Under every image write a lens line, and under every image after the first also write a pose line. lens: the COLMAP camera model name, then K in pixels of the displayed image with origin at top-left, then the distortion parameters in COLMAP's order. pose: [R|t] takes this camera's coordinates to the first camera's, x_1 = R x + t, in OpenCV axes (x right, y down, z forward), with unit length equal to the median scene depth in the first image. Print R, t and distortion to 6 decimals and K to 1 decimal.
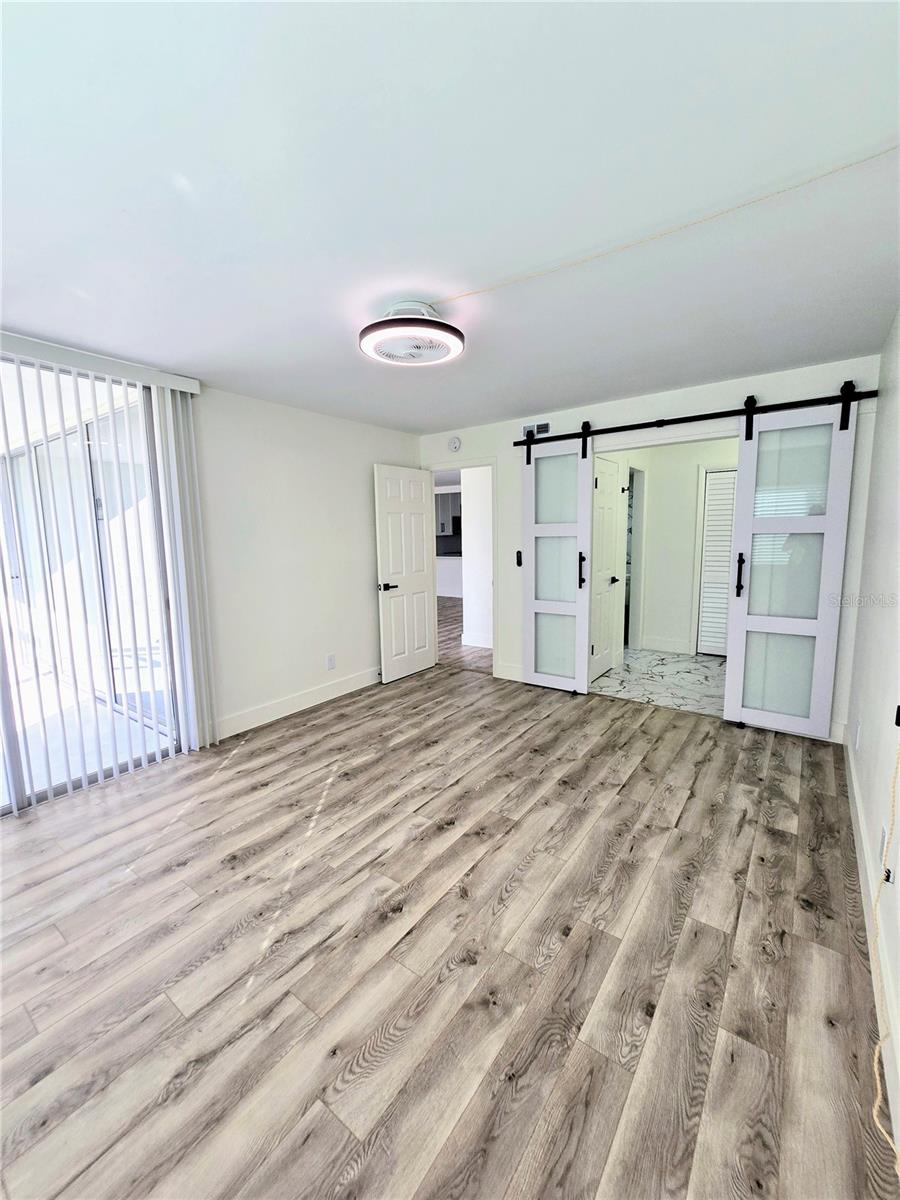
lens RADIAL K [[491.3, 0, 440.3], [0, 491.3, 600.9], [0, 0, 1]] dist [-0.002000, 0.000077]
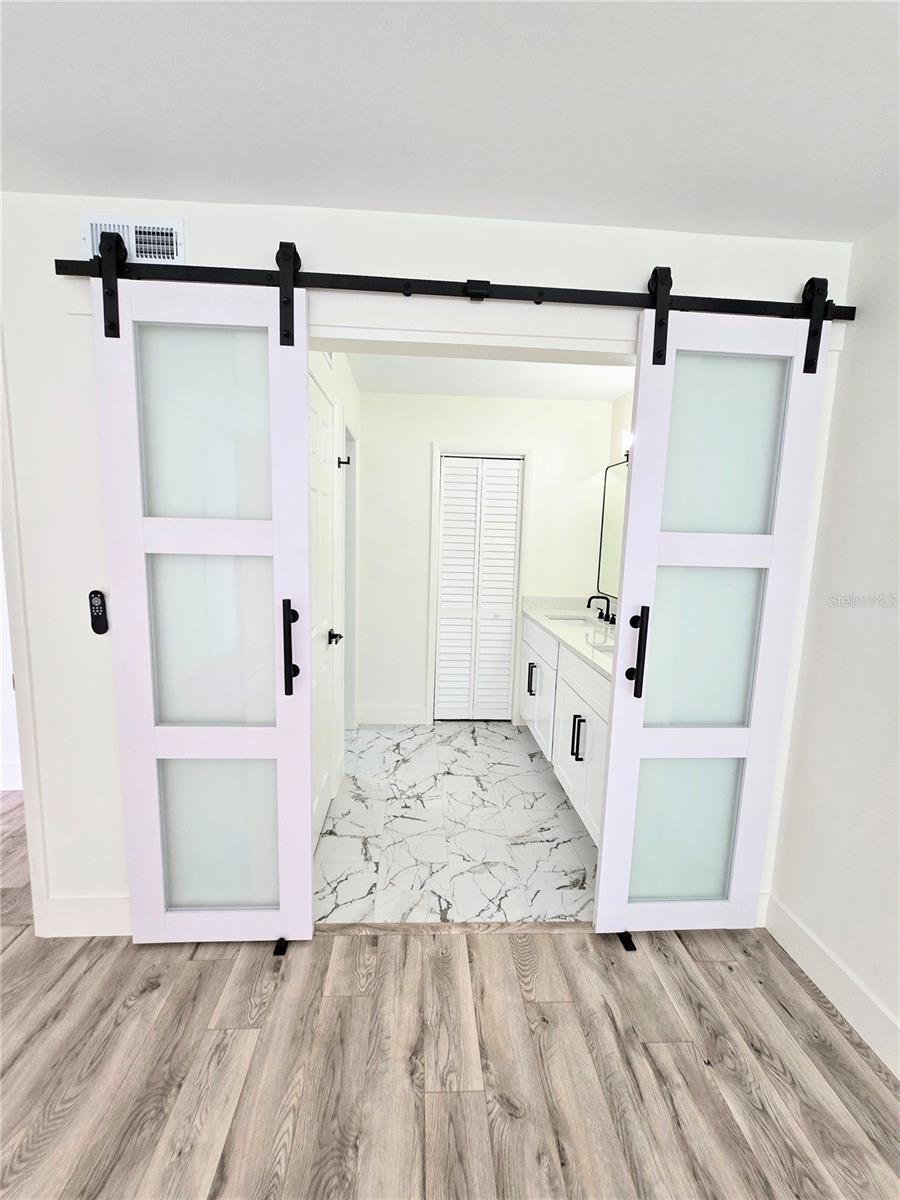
lens RADIAL K [[491.3, 0, 445.7], [0, 491.3, 596.5], [0, 0, 1]] dist [-0.002000, 0.000077]
pose [[0.761489, -0.041044, 0.646878, 0.179313], [0.044377, 0.998953, 0.011143, -0.131447], [-0.646657, 0.020222, 0.762512, 0.837018]]
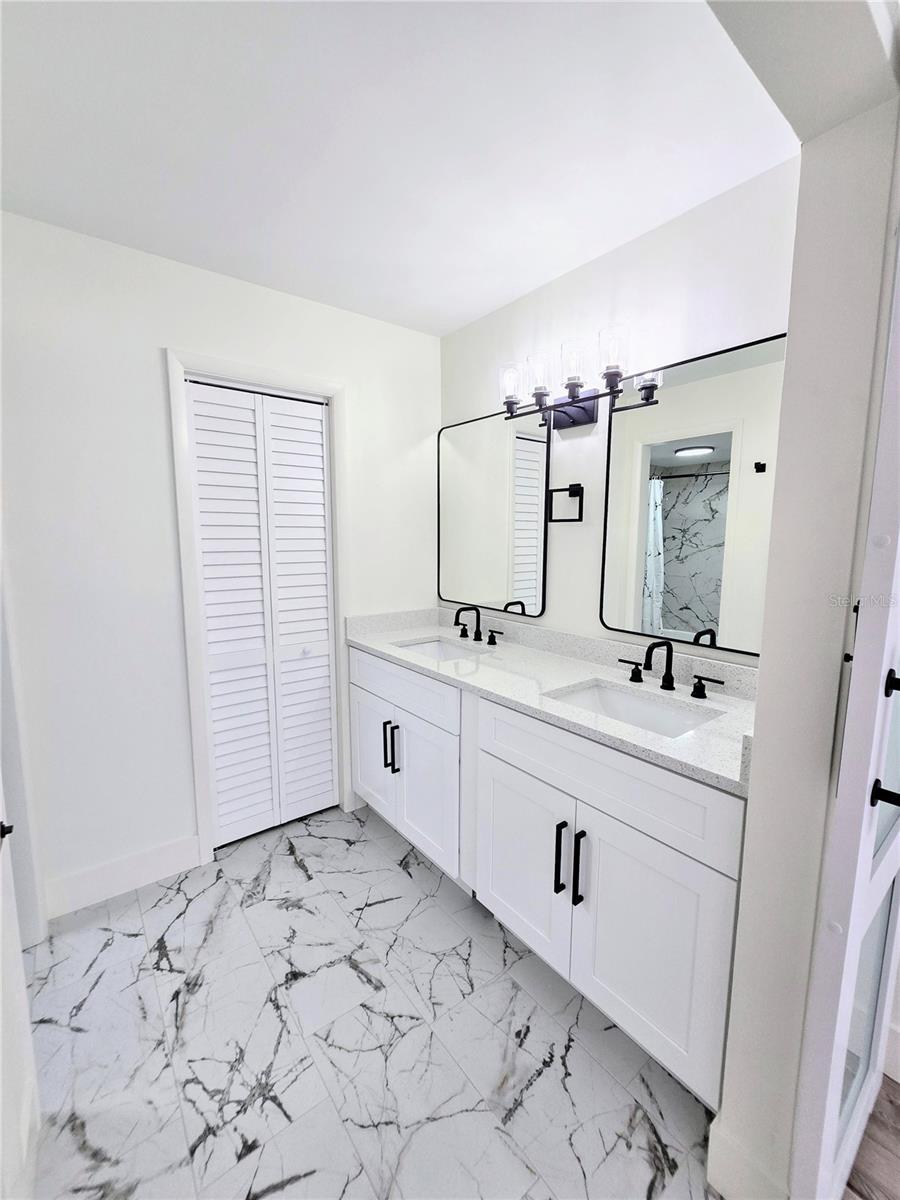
lens RADIAL K [[491.3, 0, 449.3], [0, 491.3, 600.6], [0, 0, 1]] dist [-0.002000, 0.000077]
pose [[0.263035, -0.105664, 0.958983, 0.393268], [0.121705, 0.989678, 0.075664, -0.176353], [-0.957079, 0.096810, 0.273180, 1.252662]]
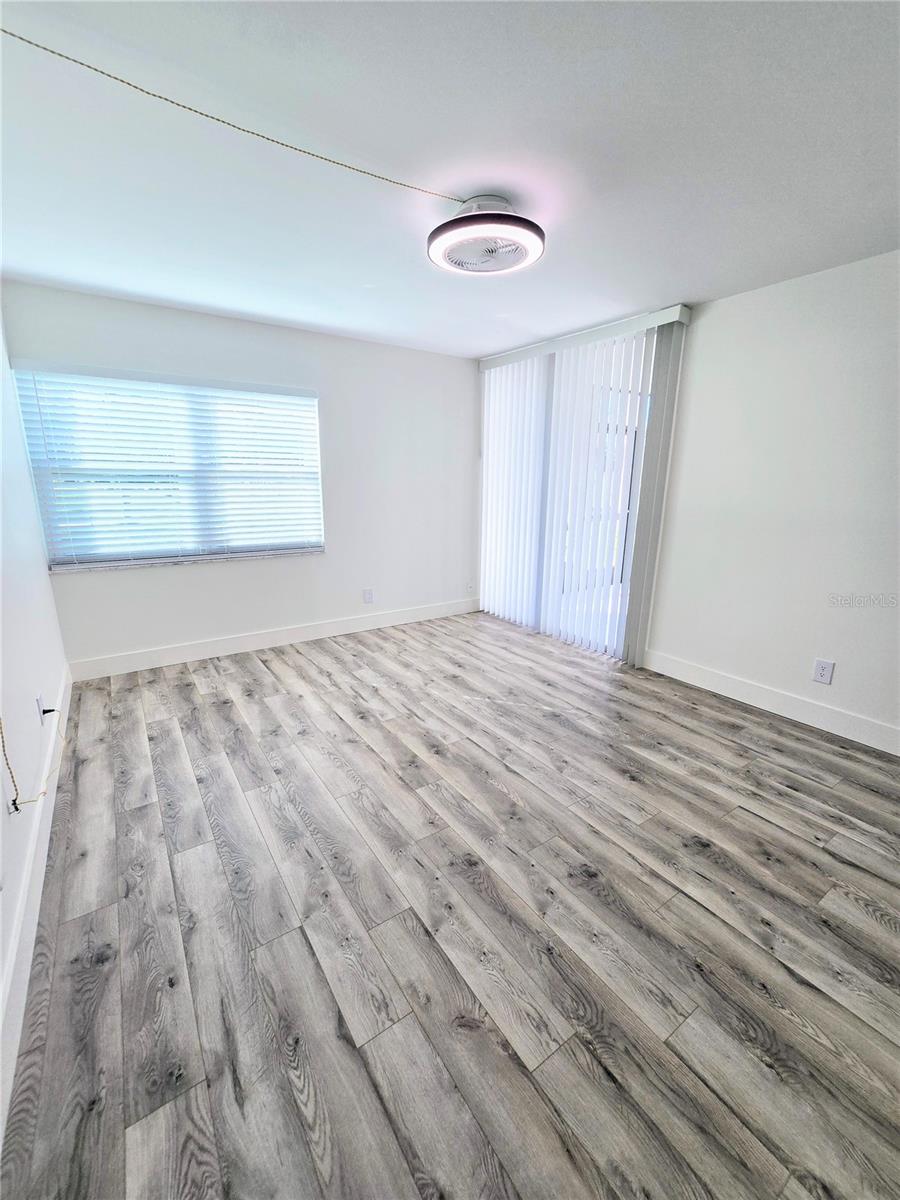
lens RADIAL K [[491.3, 0, 447.7], [0, 491.3, 599.4], [0, 0, 1]] dist [-0.002000, 0.000077]
pose [[-0.323200, 0.243358, -0.914505, 0.693177], [-0.131804, 0.945374, 0.298154, -0.127546], [0.937107, 0.216898, -0.273469, 0.970454]]
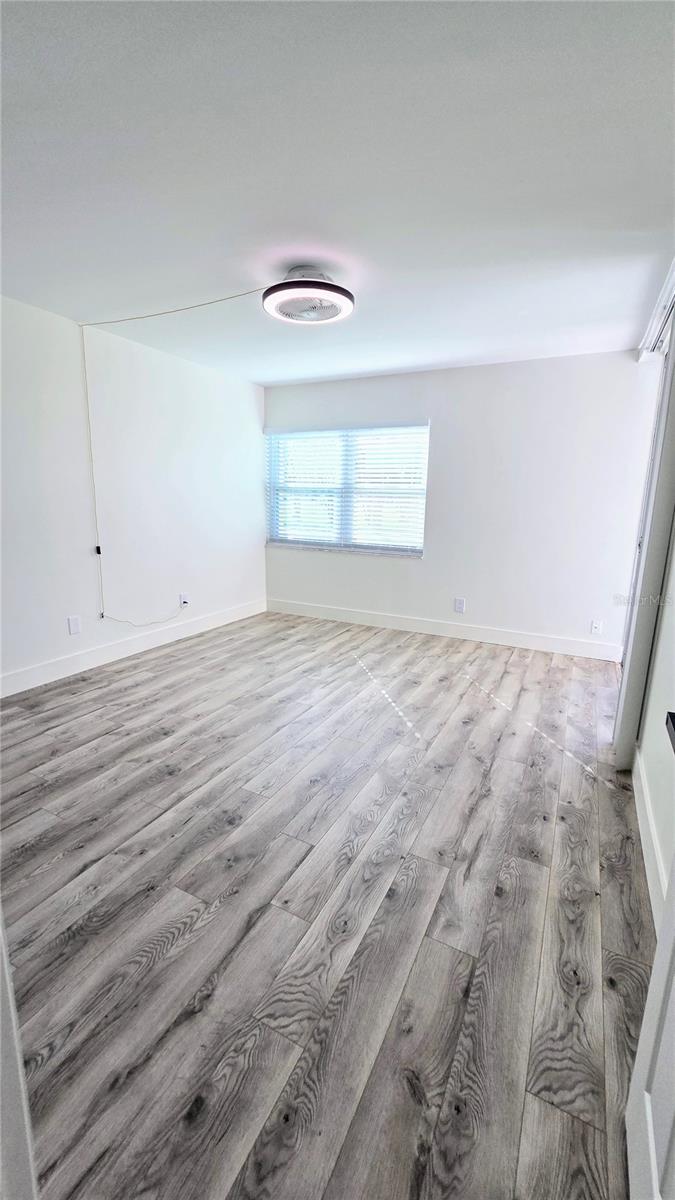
lens RADIAL K [[490.1, 0, 327.9], [0, 490.1, 595.4], [0, 0, 1]] dist [-0.001574, -0.000413]
pose [[-0.987070, 0.031731, -0.157116, 0.074566], [-0.022017, 0.944077, 0.328988, -0.192023], [0.158769, 0.328193, -0.931172, 1.685634]]
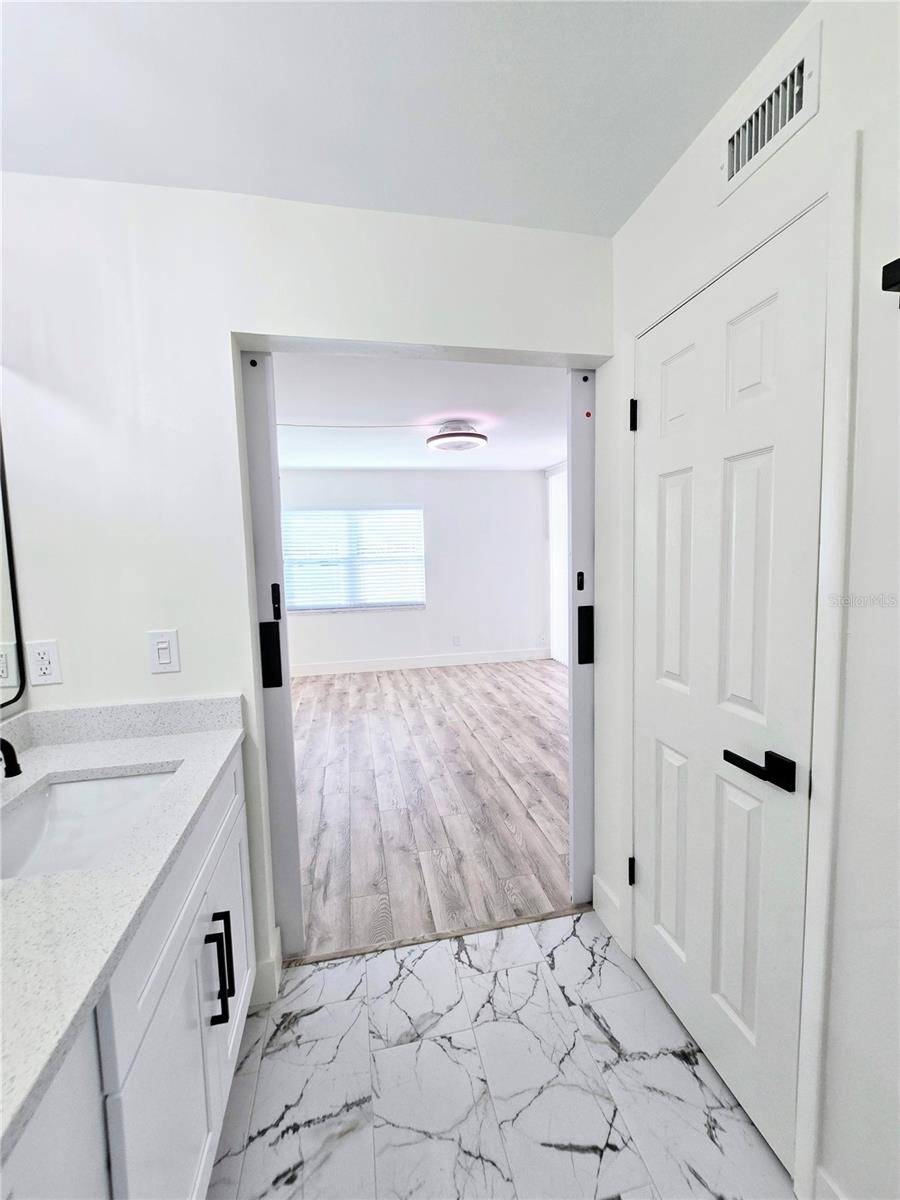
lens RADIAL K [[491.3, 0, 444.7], [0, 491.3, 601.1], [0, 0, 1]] dist [-0.002000, 0.000077]
pose [[-0.668148, 0.109025, -0.735997, 0.947278], [-0.061388, 0.977755, 0.200565, -0.235631], [0.741492, 0.179188, -0.646592, 1.596243]]
